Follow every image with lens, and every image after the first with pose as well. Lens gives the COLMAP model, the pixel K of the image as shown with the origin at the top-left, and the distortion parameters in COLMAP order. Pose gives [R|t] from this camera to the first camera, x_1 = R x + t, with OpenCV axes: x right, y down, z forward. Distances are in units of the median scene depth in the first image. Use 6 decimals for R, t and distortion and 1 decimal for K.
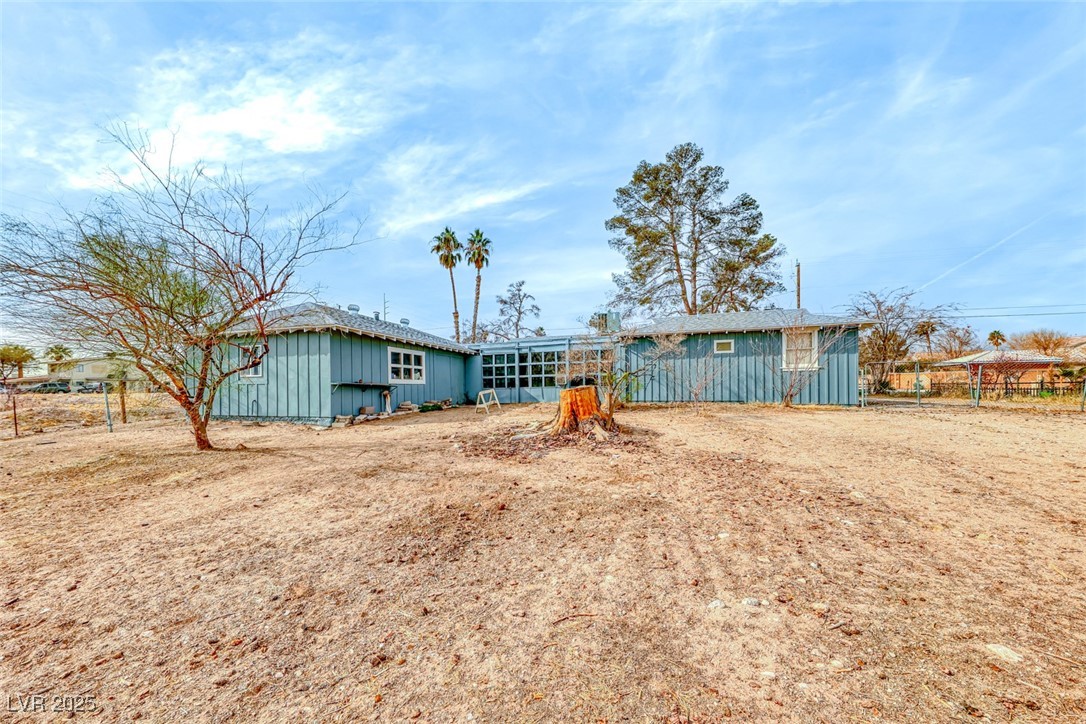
lens RADIAL K [[435.8, 0, 542.3], [0, 435.8, 390.8], [0, 0, 1]] dist [0.002750, 0.000103]
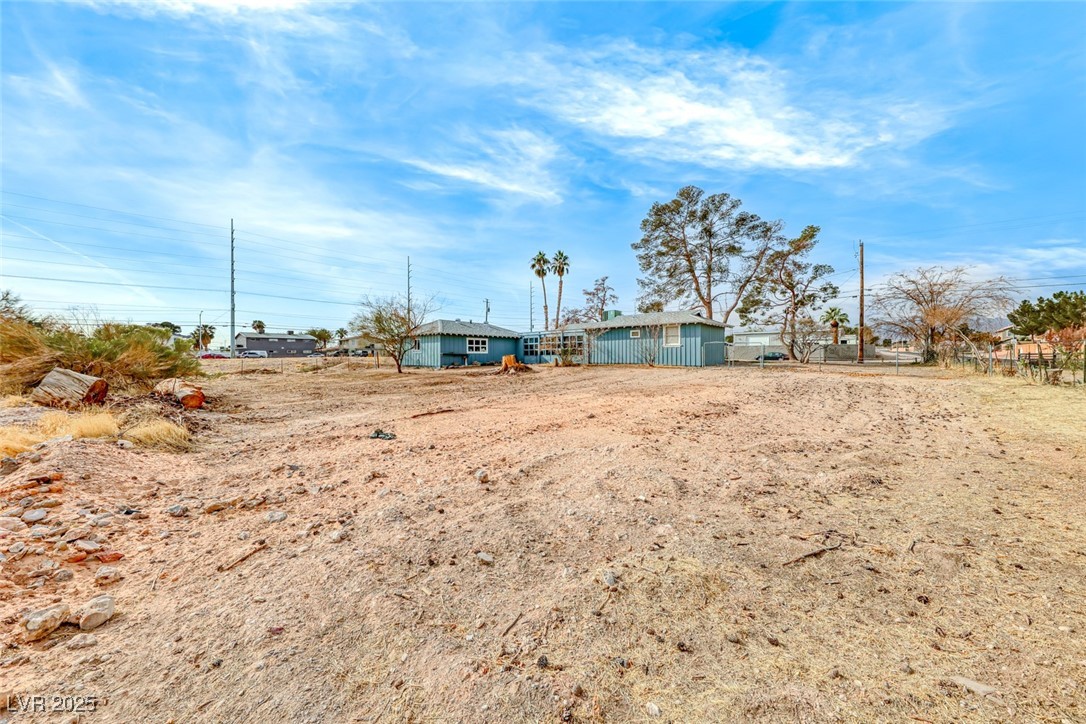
lens RADIAL K [[377.5, 0, 541.6], [0, 377.5, 362.5], [0, 0, 1]] dist [0.007447, 0.000012]
pose [[0.944152, 0.012873, -0.329260, 0.321446], [-0.008713, 0.999863, 0.014108, 0.000281], [0.329396, -0.010451, 0.944134, -0.367006]]
